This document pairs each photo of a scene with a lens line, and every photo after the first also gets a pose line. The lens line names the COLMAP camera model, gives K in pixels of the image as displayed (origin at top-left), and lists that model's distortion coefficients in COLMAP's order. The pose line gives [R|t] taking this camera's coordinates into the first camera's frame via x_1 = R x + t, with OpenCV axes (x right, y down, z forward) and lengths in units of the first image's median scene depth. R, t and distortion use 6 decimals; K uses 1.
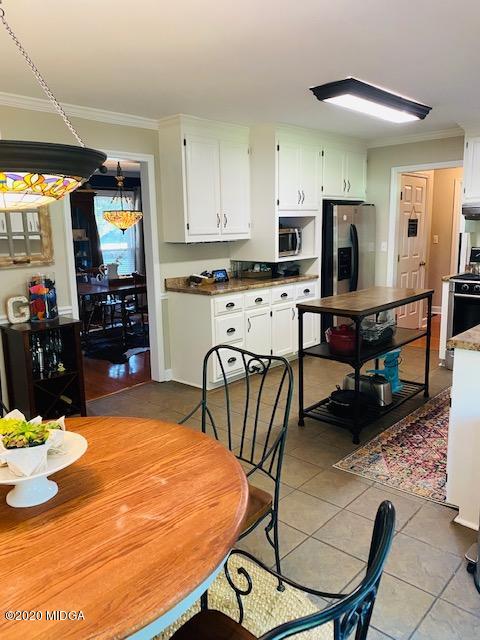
lens RADIAL K [[489.6, 0, 239.5], [0, 489.6, 320.4], [0, 0, 1]] dist [0.030198, -0.035614]
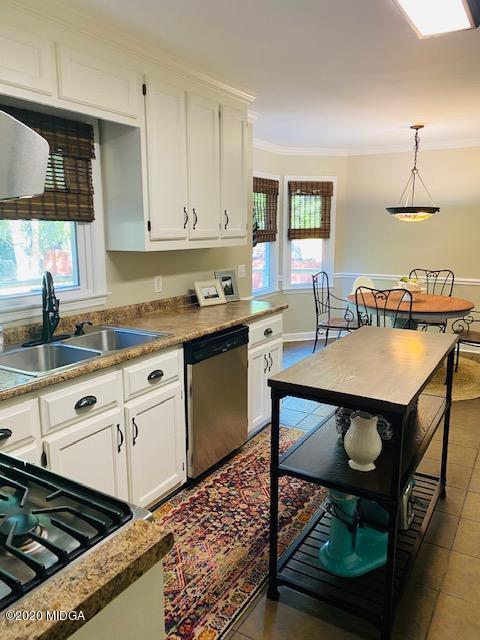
lens RADIAL K [[489.6, 0, 243.3], [0, 489.6, 316.1], [0, 0, 1]] dist [0.030198, -0.035614]
pose [[-0.977756, 0.065209, -0.199352, 0.542063], [-0.012090, 0.931343, 0.363944, -0.302805], [0.209398, 0.358258, -0.909837, 1.487293]]
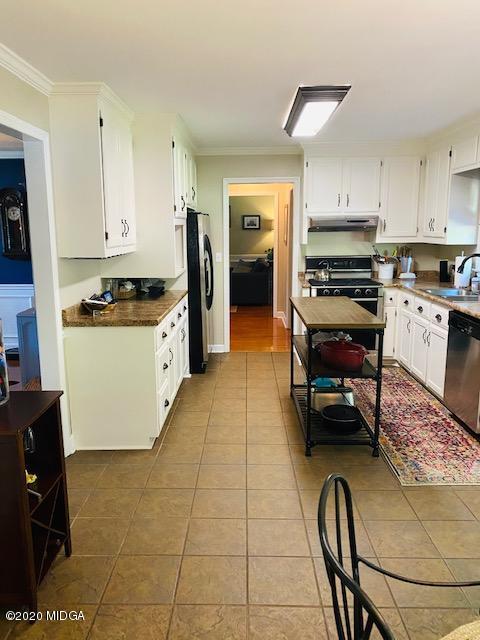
lens RADIAL K [[489.6, 0, 242.7], [0, 489.6, 317.7], [0, 0, 1]] dist [0.030198, -0.035614]
pose [[0.738764, -0.103889, 0.665909, -0.531259], [0.117072, 0.992808, 0.025009, -0.074944], [-0.663718, 0.059484, 0.745614, 0.376426]]
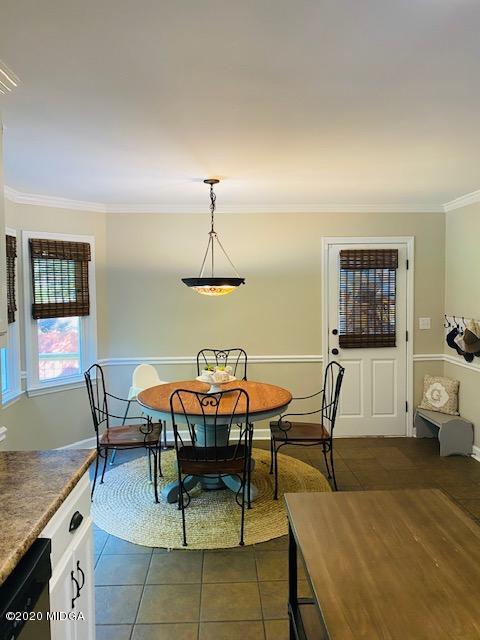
lens RADIAL K [[489.6, 0, 237.2], [0, 489.6, 316.0], [0, 0, 1]] dist [0.030198, -0.035614]
pose [[-0.707131, 0.072483, -0.703358, 0.528837], [-0.107080, 0.972282, 0.207851, -0.251366], [0.698928, 0.222294, -0.679769, 1.090913]]
